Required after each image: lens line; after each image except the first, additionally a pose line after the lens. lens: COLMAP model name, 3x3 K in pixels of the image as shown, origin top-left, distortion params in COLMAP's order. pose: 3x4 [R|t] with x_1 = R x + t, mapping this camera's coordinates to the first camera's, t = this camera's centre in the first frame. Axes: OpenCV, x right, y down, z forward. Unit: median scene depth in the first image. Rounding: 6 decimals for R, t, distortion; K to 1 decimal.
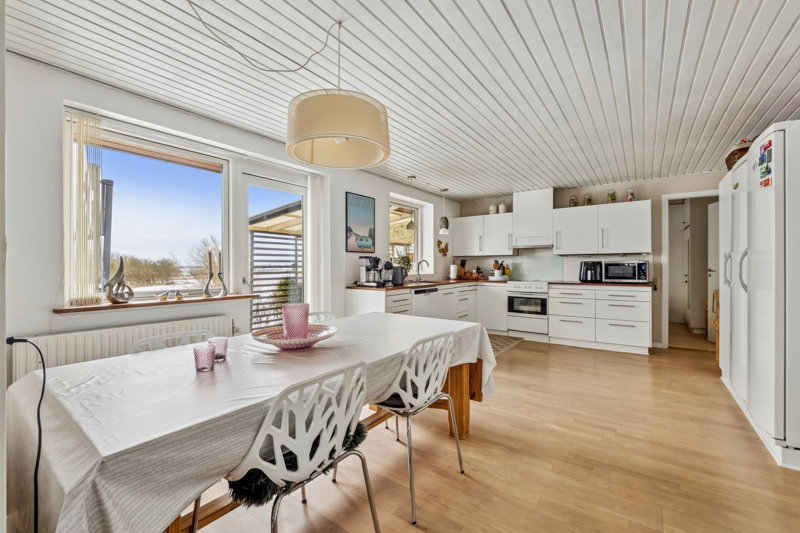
lens RADIAL K [[340.1, 0, 396.2], [0, 340.1, 266.5], [0, 0, 1]] dist [-0.001017, -0.003383]
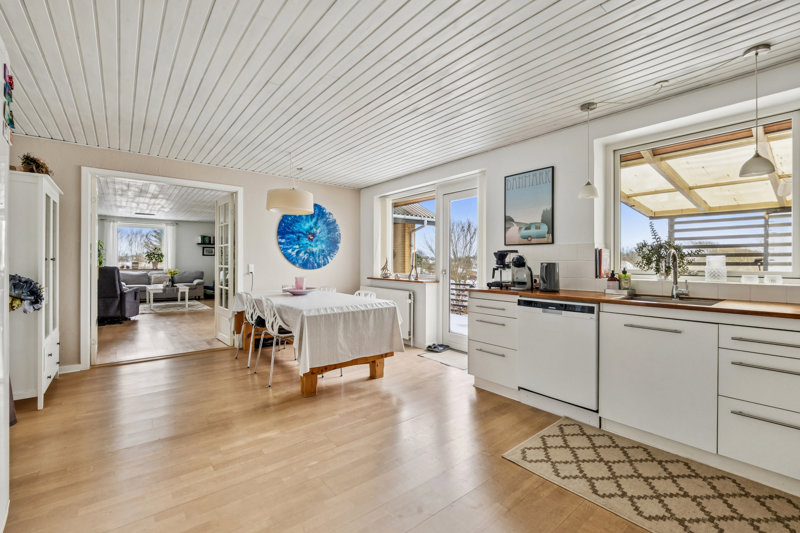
lens RADIAL K [[340.1, 0, 396.0], [0, 340.1, 261.3], [0, 0, 1]] dist [-0.001017, -0.003383]
pose [[-0.258798, 0.002849, -0.965927, 0.650612], [-0.005354, 0.999976, 0.004384, -0.004283], [0.965917, 0.006306, -0.258776, 0.805586]]
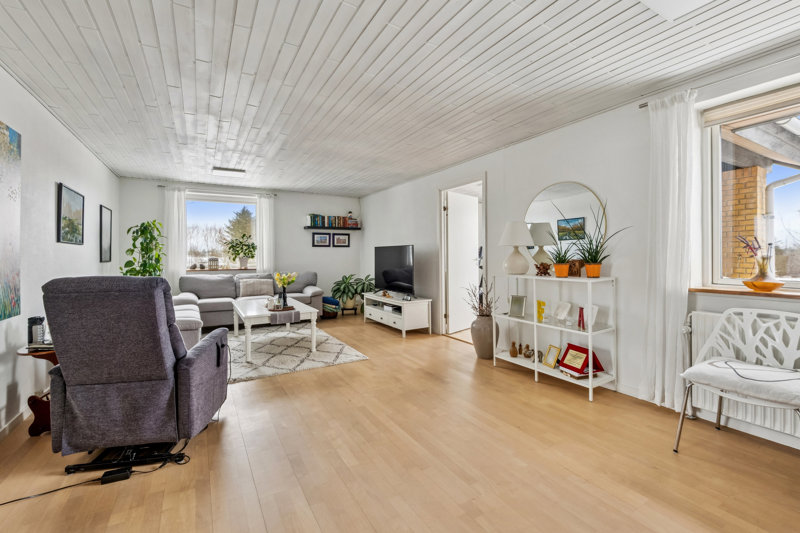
lens RADIAL K [[340.1, 0, 409.7], [0, 340.1, 254.5], [0, 0, 1]] dist [-0.001017, -0.003383]
pose [[-0.377705, 0.008662, -0.925886, -0.070206], [0.007023, 0.999954, 0.006490, 0.001391], [0.925900, -0.004051, -0.377748, -0.147593]]
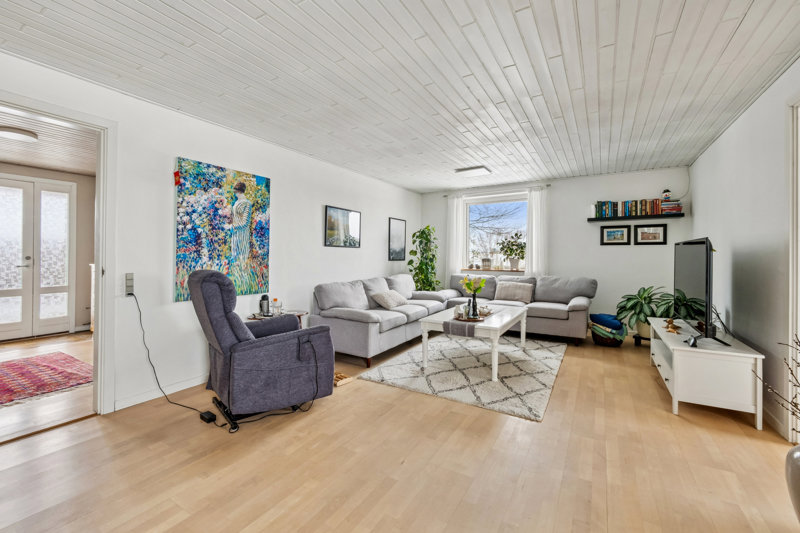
lens RADIAL K [[340.1, 0, 395.6], [0, 340.1, 256.1], [0, 0, 1]] dist [-0.001017, -0.003383]
pose [[-0.995901, 0.005465, -0.090284, -0.509750], [0.005339, 0.999984, 0.001639, 0.004587], [0.090291, 0.001150, -0.995915, -0.057297]]
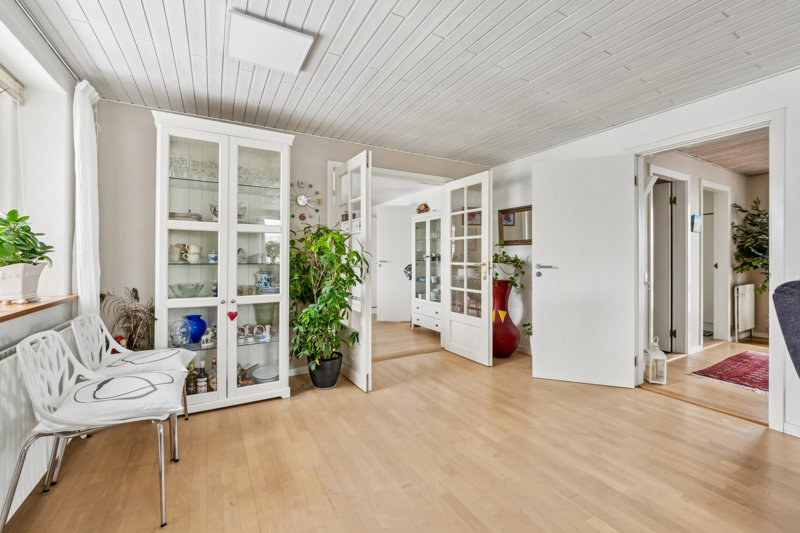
lens RADIAL K [[340.1, 0, 404.2], [0, 340.1, 256.9], [0, 0, 1]] dist [-0.001017, -0.003383]
pose [[0.411642, 0.008250, 0.911308, -0.763707], [-0.005089, 0.999964, -0.006754, 0.005691], [-0.911331, -0.001857, 0.411669, -0.326927]]
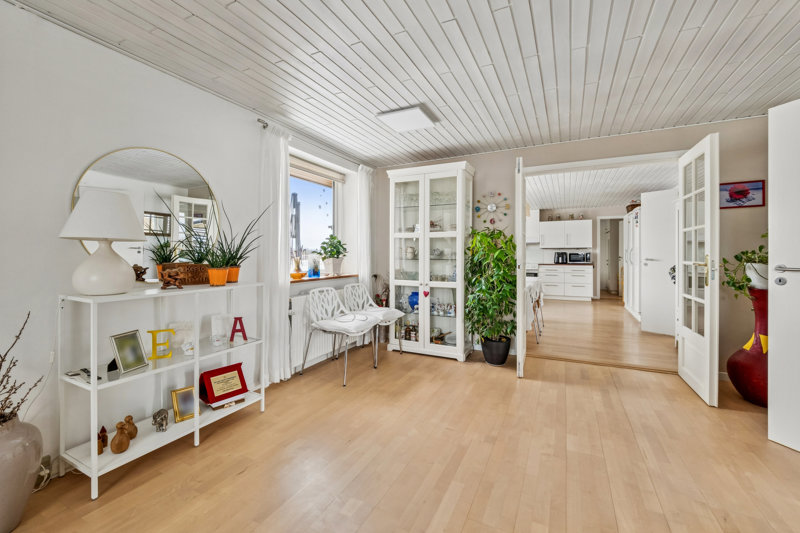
lens RADIAL K [[340.1, 0, 394.7], [0, 340.1, 250.5], [0, 0, 1]] dist [-0.001017, -0.003383]
pose [[0.987366, 0.008655, 0.158222, -0.584144], [-0.006843, 0.999905, -0.011993, 0.004219], [-0.158311, 0.010758, 0.987331, -0.639472]]
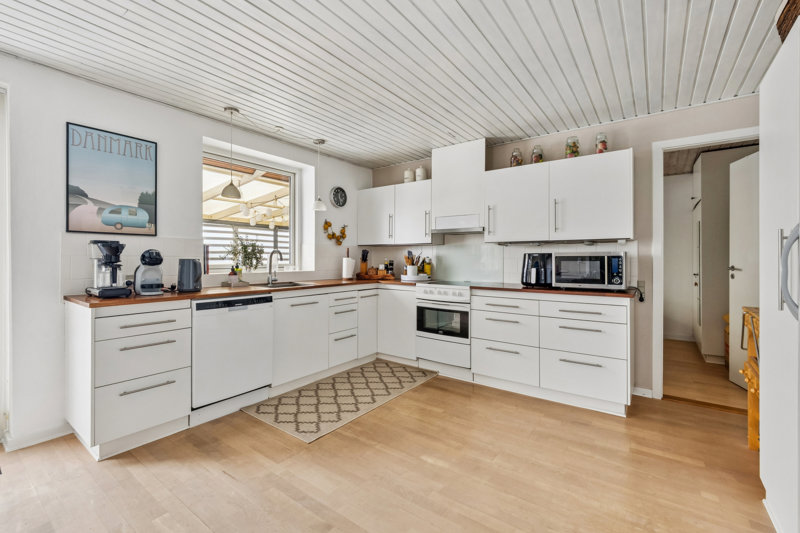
lens RADIAL K [[340.1, 0, 405.3], [0, 340.1, 258.2], [0, 0, 1]] dist [-0.001017, -0.003383]
pose [[0.999955, 0.005285, -0.007829, 0.342397], [-0.005333, 0.999967, -0.006074, -0.000445], [0.007796, 0.006115, 0.999951, 0.387565]]
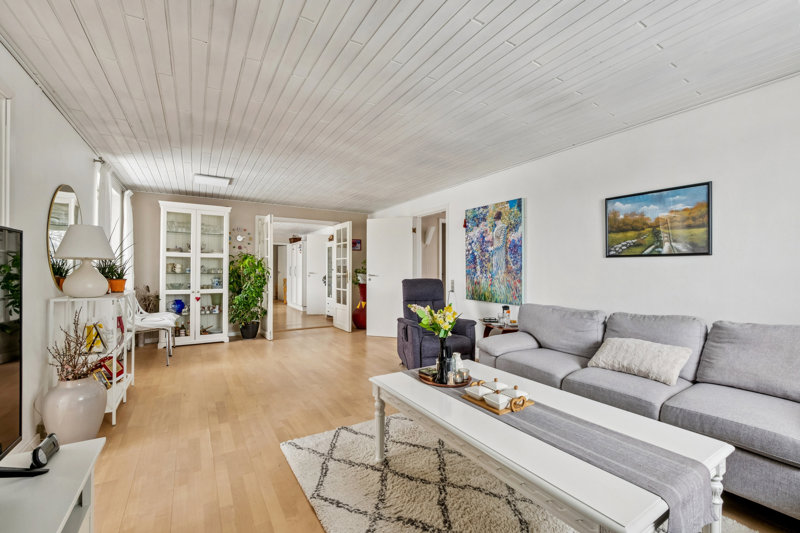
lens RADIAL K [[340.1, 0, 399.0], [0, 340.1, 268.0], [0, 0, 1]] dist [-0.001017, -0.003383]
pose [[0.384708, 0.016025, 0.922899, -1.141181], [-0.005783, 0.999872, -0.014951, 0.010246], [-0.923020, 0.000415, 0.384751, -0.869549]]
